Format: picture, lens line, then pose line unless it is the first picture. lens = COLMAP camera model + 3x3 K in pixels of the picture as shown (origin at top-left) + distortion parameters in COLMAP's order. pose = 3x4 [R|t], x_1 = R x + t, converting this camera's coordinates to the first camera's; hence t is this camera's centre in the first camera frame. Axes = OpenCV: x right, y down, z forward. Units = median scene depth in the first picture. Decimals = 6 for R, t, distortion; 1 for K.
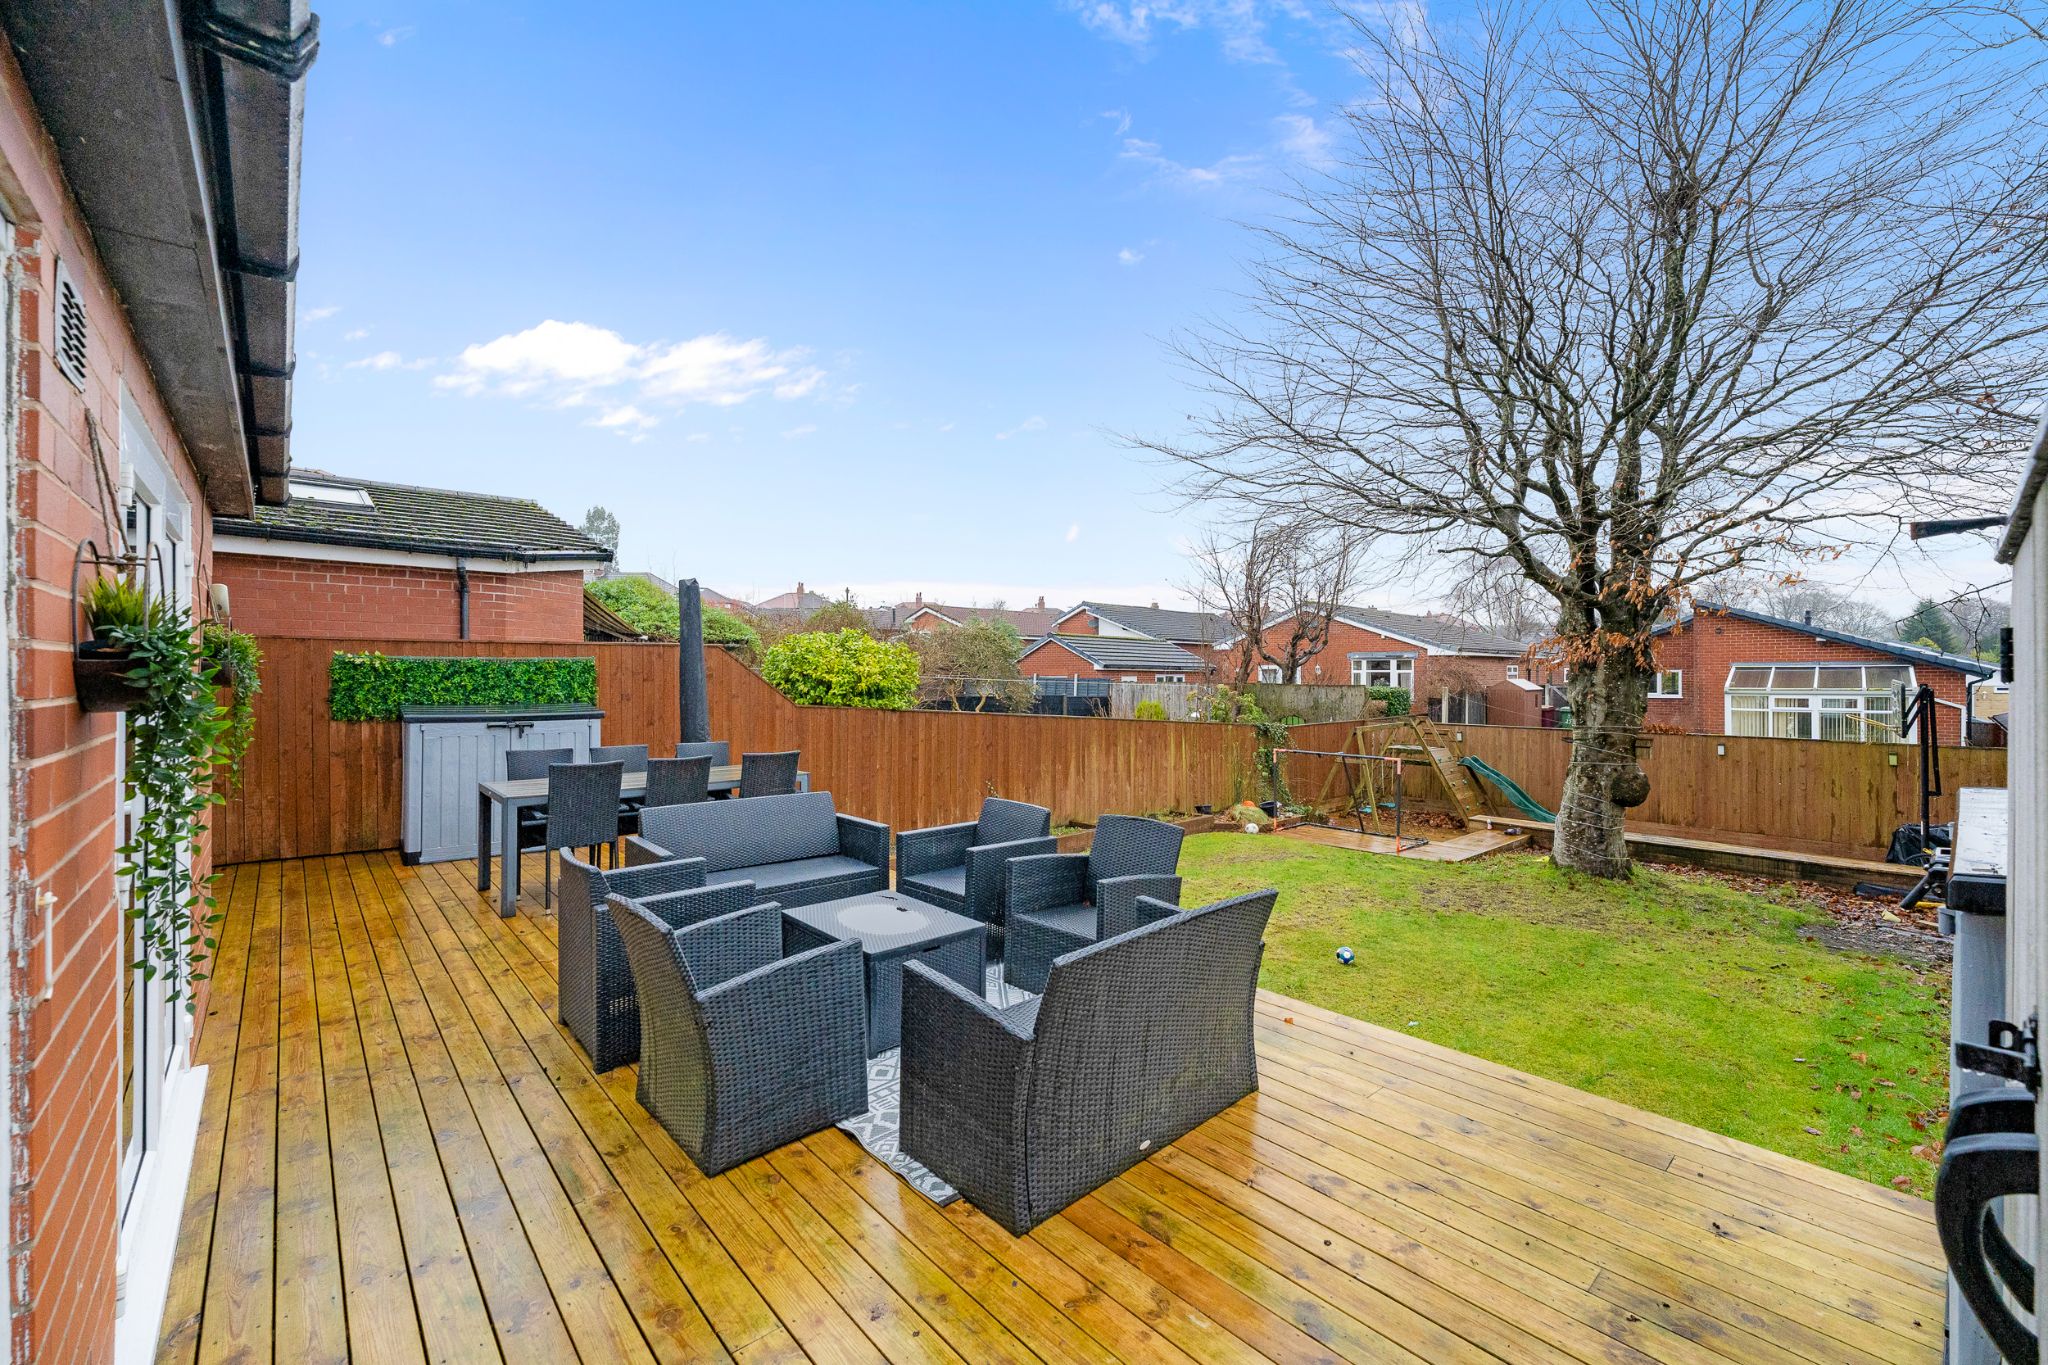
lens RADIAL K [[830.8, 0, 1025.3], [0, 830.8, 675.2], [0, 0, 1]] dist [-0.001854, -0.000338]
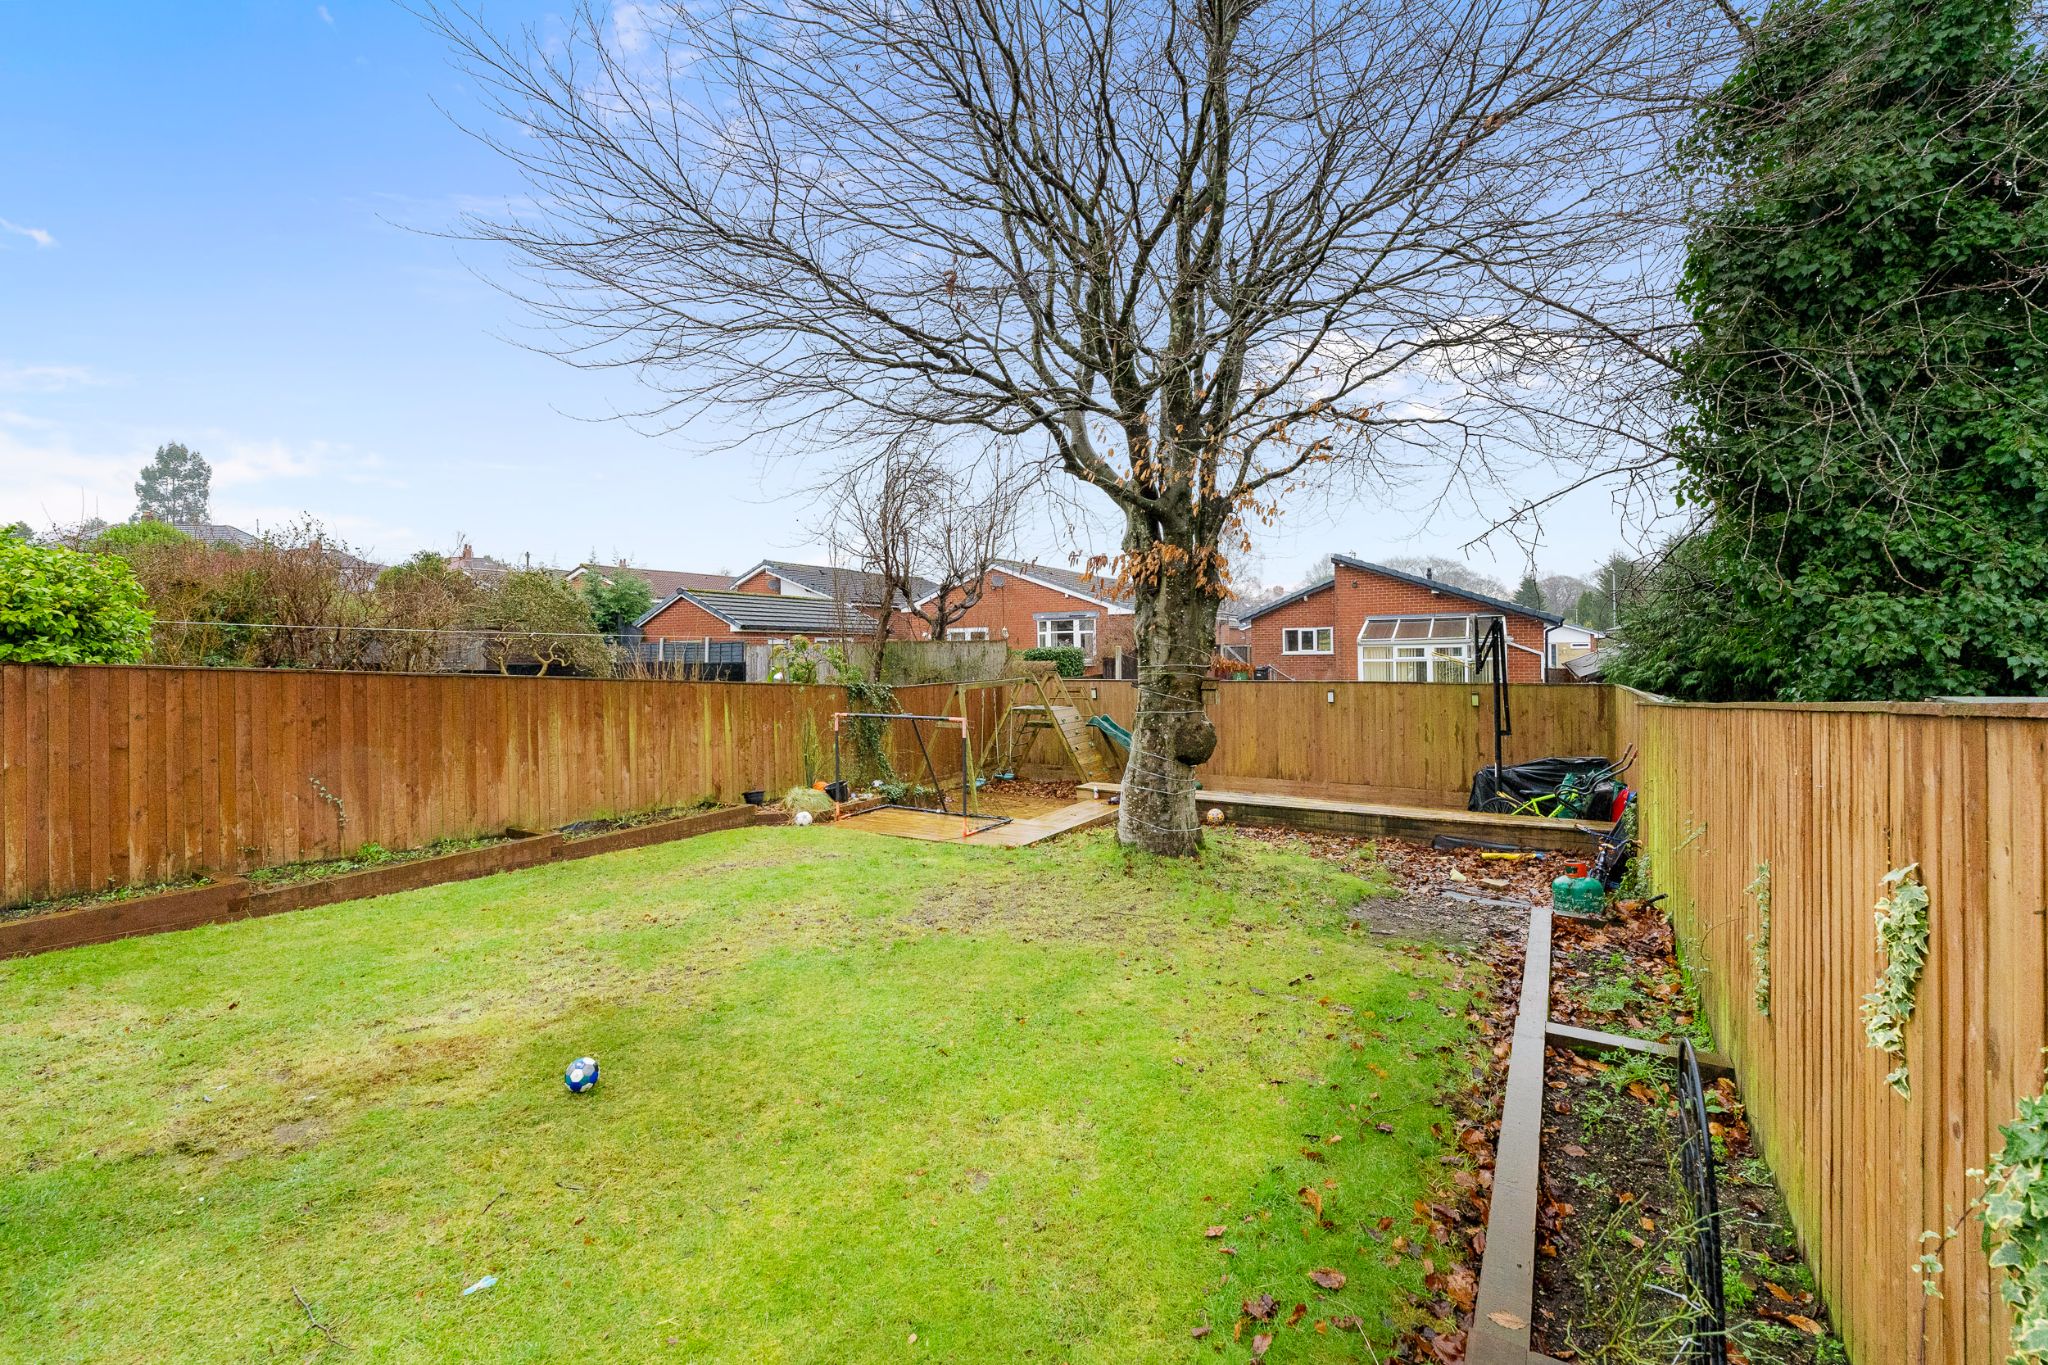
lens RADIAL K [[857.8, 0, 1026.7], [0, 857.8, 650.1], [0, 0, 1]] dist [-0.000299, -0.000322]
pose [[0.956790, -0.015782, 0.290351, 0.273127], [0.016083, 0.999870, 0.001350, 0.036090], [-0.290334, 0.003378, 0.956919, 0.208264]]
